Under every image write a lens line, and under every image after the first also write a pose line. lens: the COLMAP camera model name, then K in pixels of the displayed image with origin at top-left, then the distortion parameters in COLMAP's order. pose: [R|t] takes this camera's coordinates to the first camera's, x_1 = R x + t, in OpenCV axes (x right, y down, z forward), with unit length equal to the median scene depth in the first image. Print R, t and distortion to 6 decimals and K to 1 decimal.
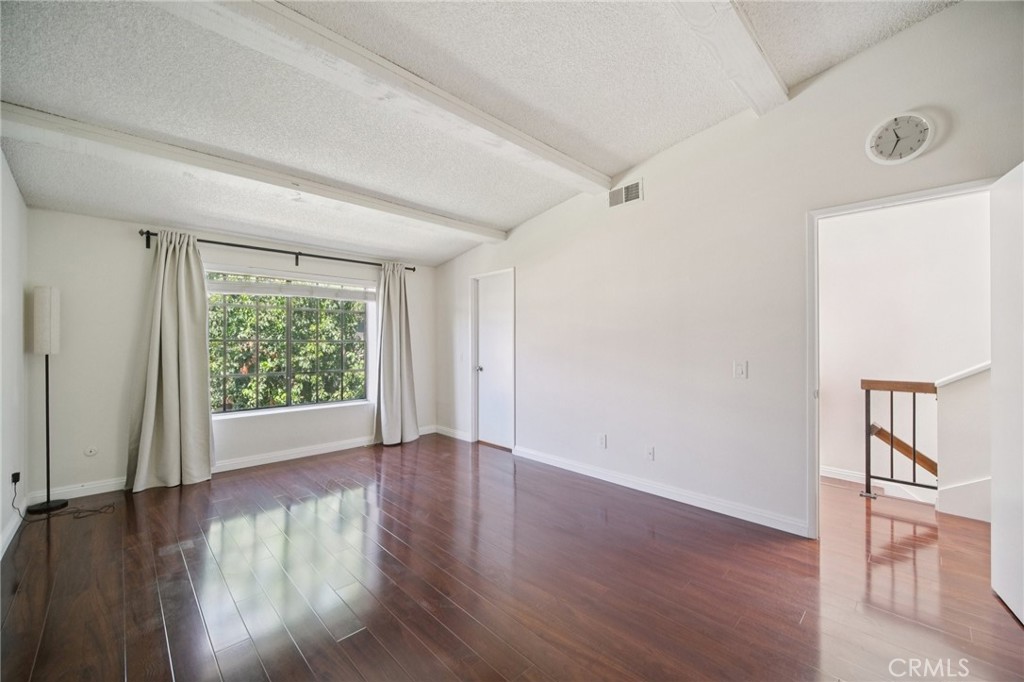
lens RADIAL K [[407.8, 0, 510.4], [0, 407.8, 342.0], [0, 0, 1]] dist [0.000585, -0.000016]
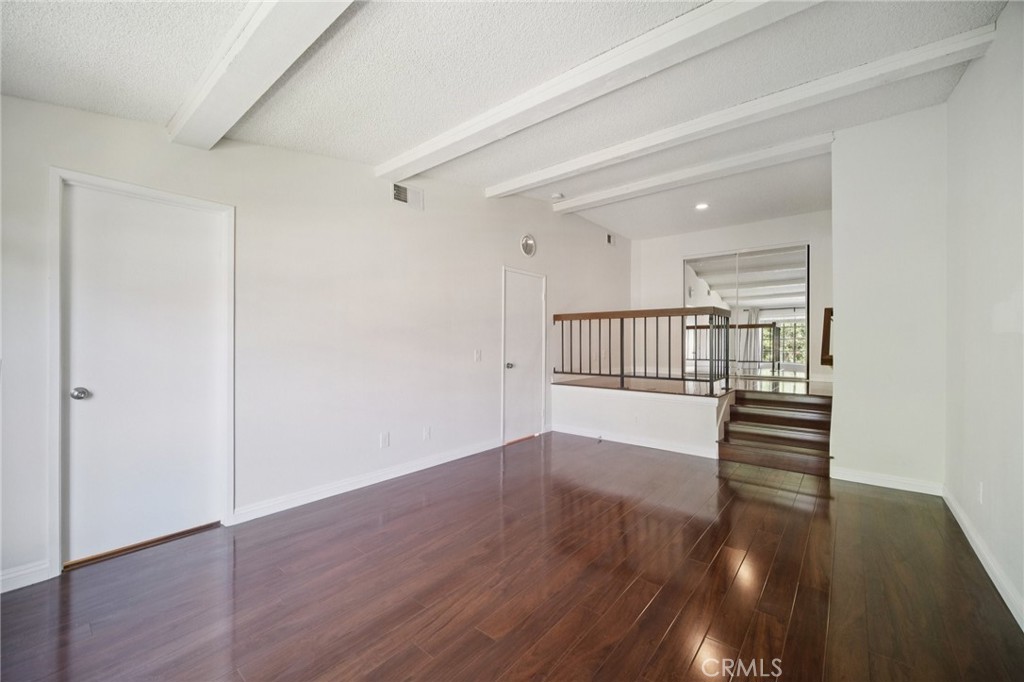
lens RADIAL K [[407.8, 0, 510.4], [0, 407.8, 342.0], [0, 0, 1]] dist [0.000585, -0.000016]
pose [[-0.101705, 0.001813, 0.994813, -0.634855], [0.001680, 0.999997, -0.001651, 0.014374], [-0.994813, 0.001504, -0.101708, 0.680754]]
